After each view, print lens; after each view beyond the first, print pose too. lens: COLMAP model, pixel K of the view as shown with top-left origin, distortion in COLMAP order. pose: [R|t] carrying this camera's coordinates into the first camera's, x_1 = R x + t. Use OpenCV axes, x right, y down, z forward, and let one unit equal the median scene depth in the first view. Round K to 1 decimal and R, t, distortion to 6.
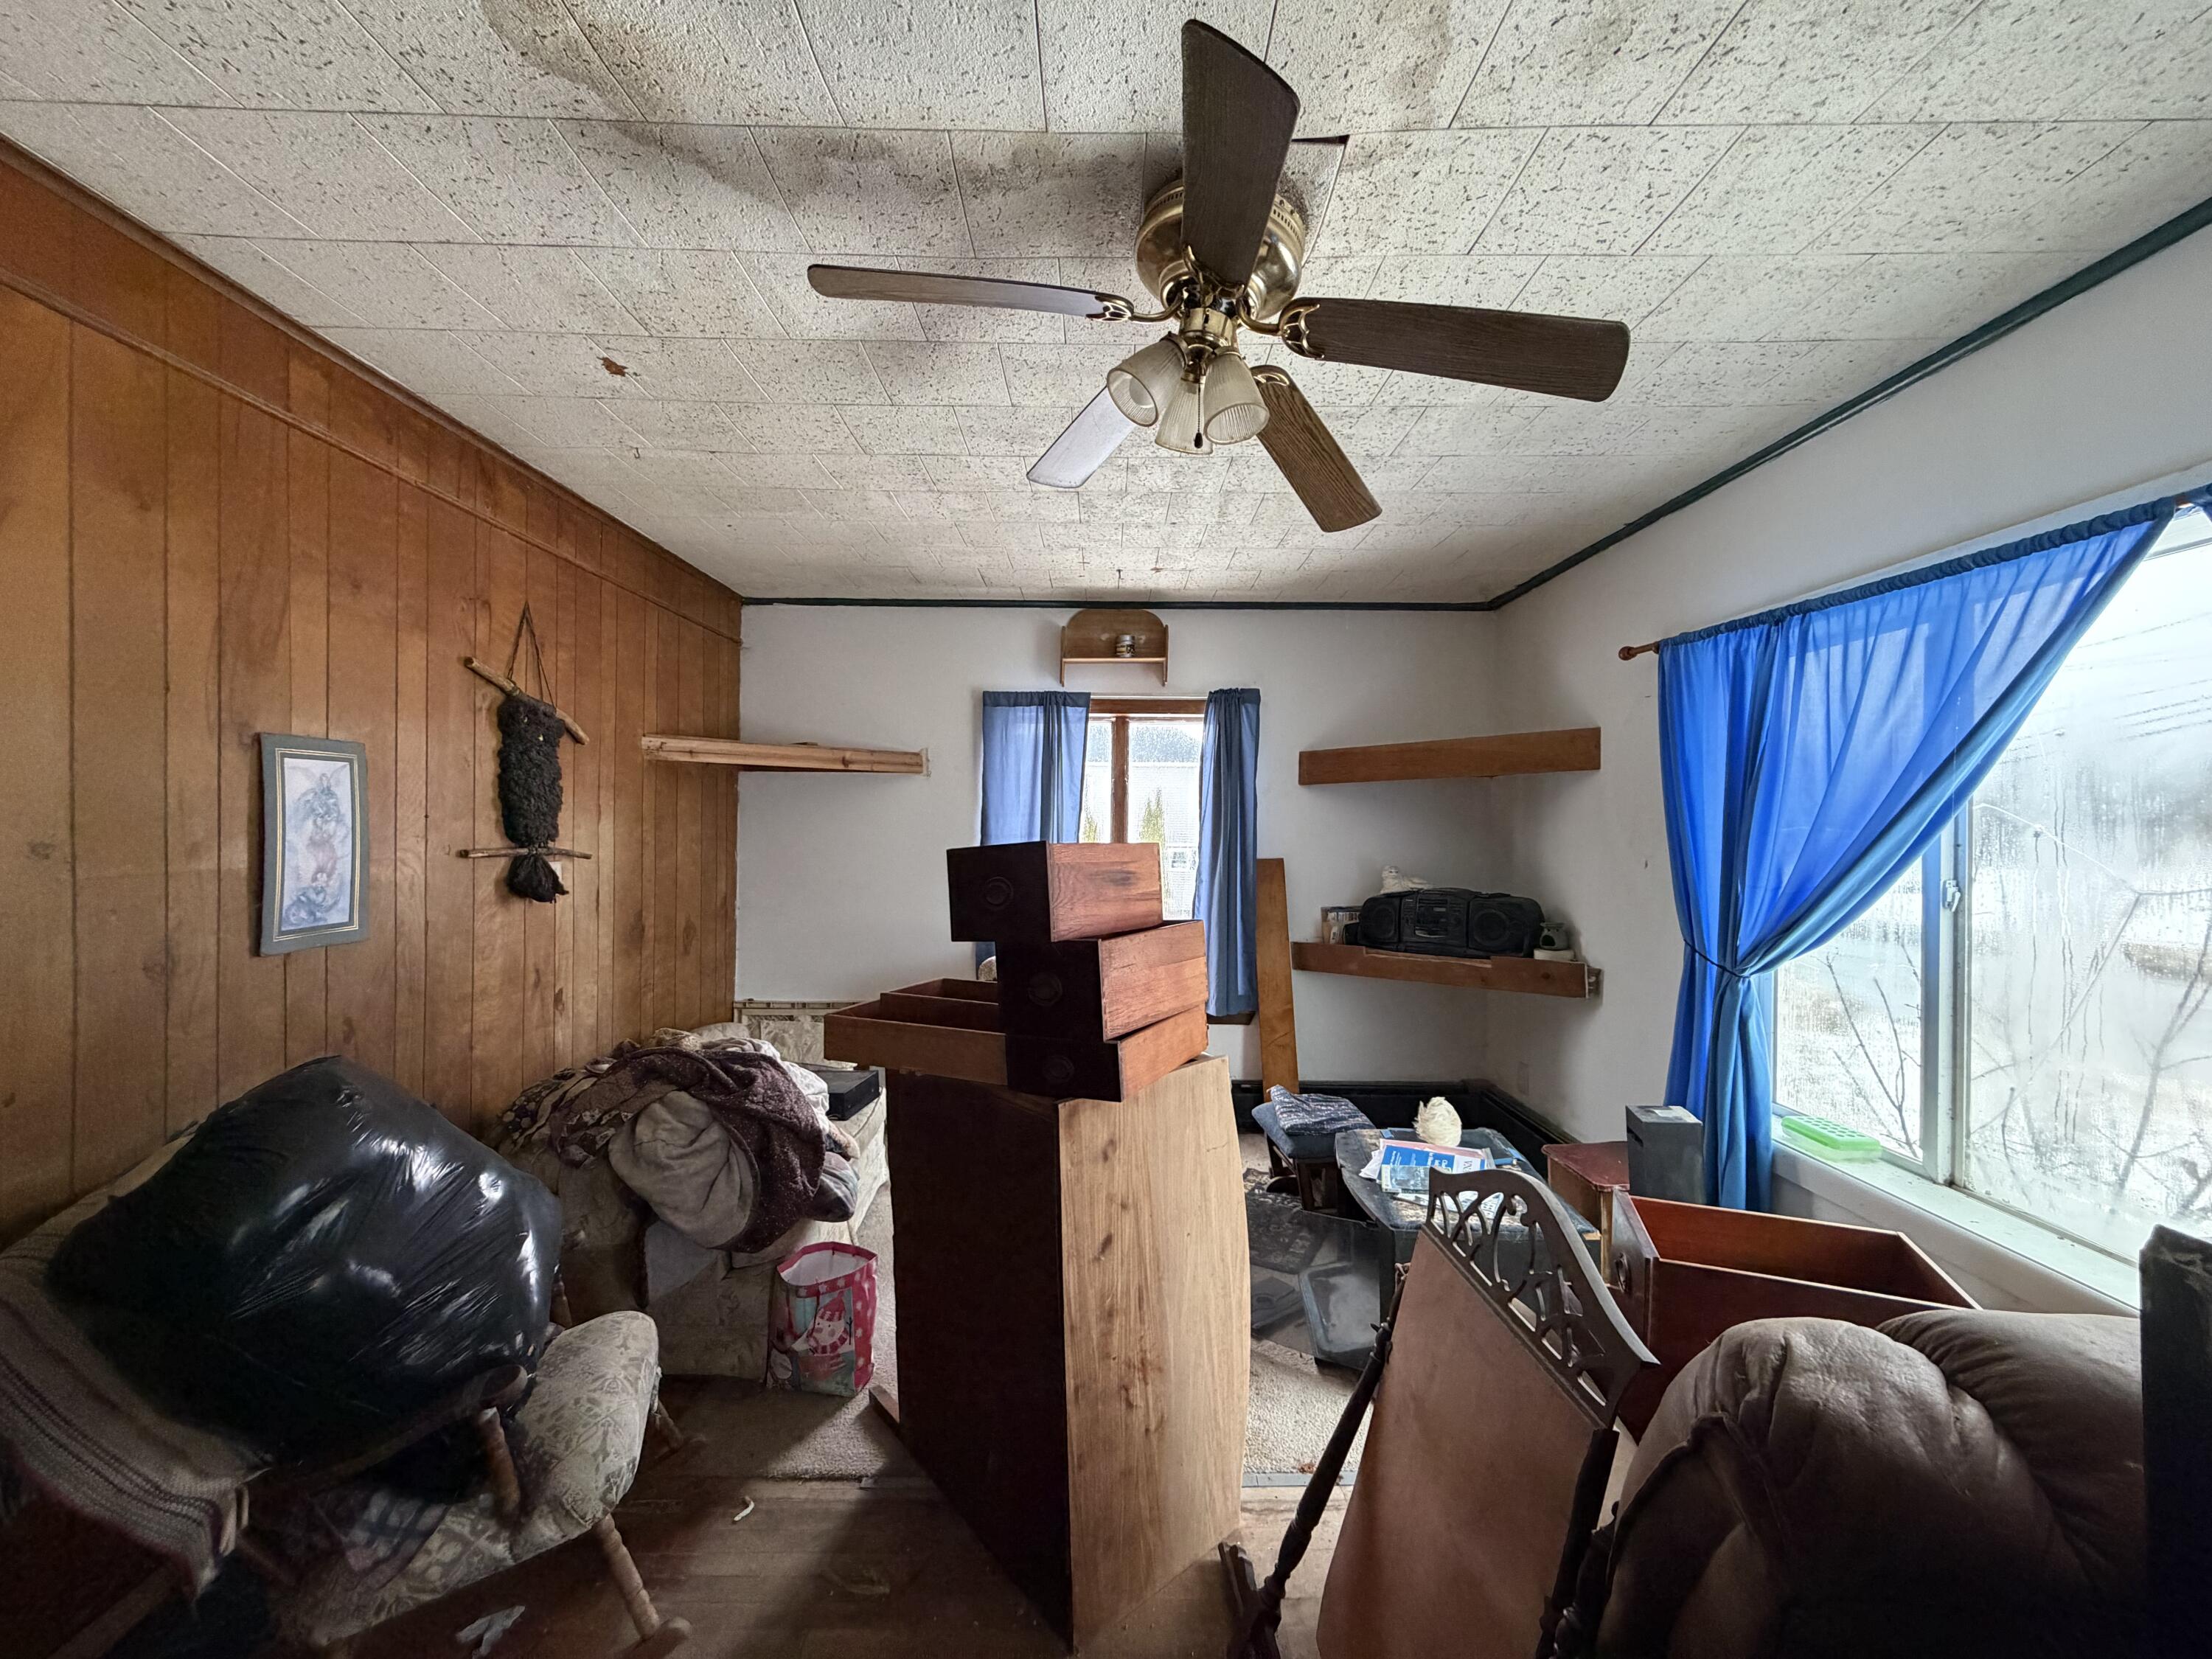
lens RADIAL K [[882.6, 0, 1103.2], [0, 882.6, 829.5], [0, 0, 1]] dist [0.001455, -0.000423]
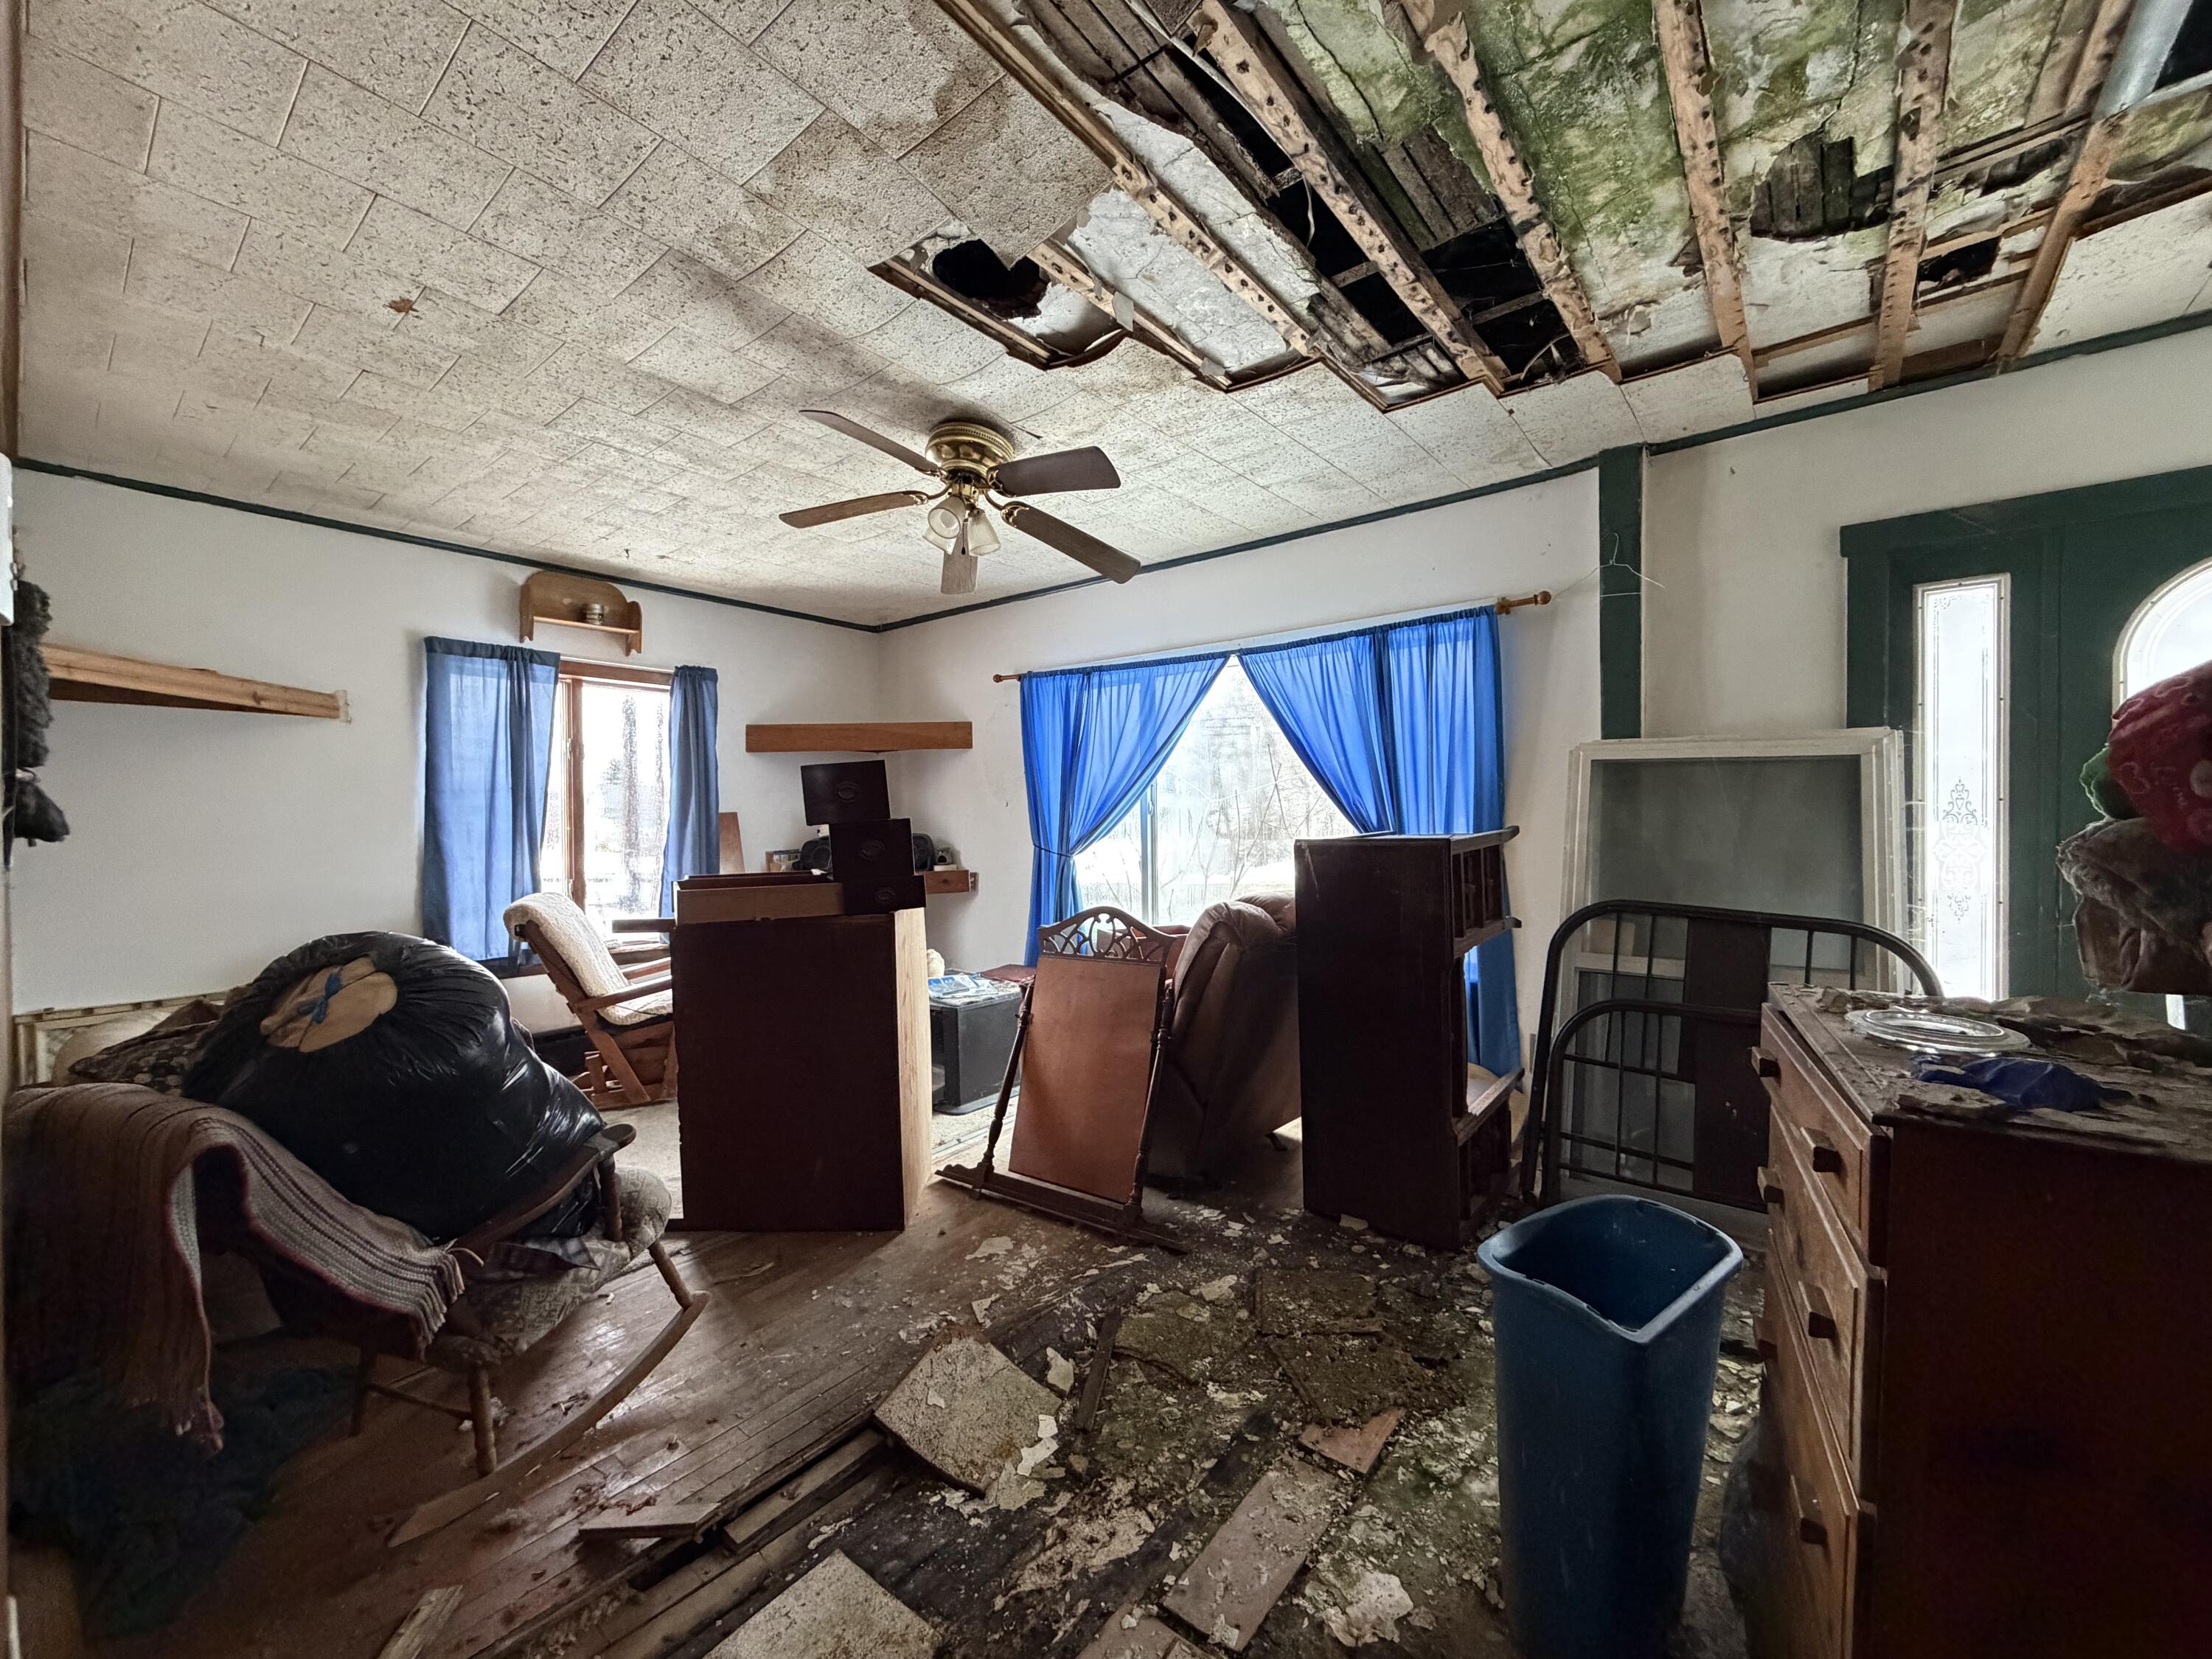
lens RADIAL K [[882.6, 0, 1104.3], [0, 882.6, 827.1], [0, 0, 1]] dist [0.001455, -0.000423]
pose [[0.628615, -0.018584, 0.777495, -0.699991], [0.017523, 0.999799, 0.009729, 0.083560], [-0.777519, 0.007508, 0.628814, -0.250004]]
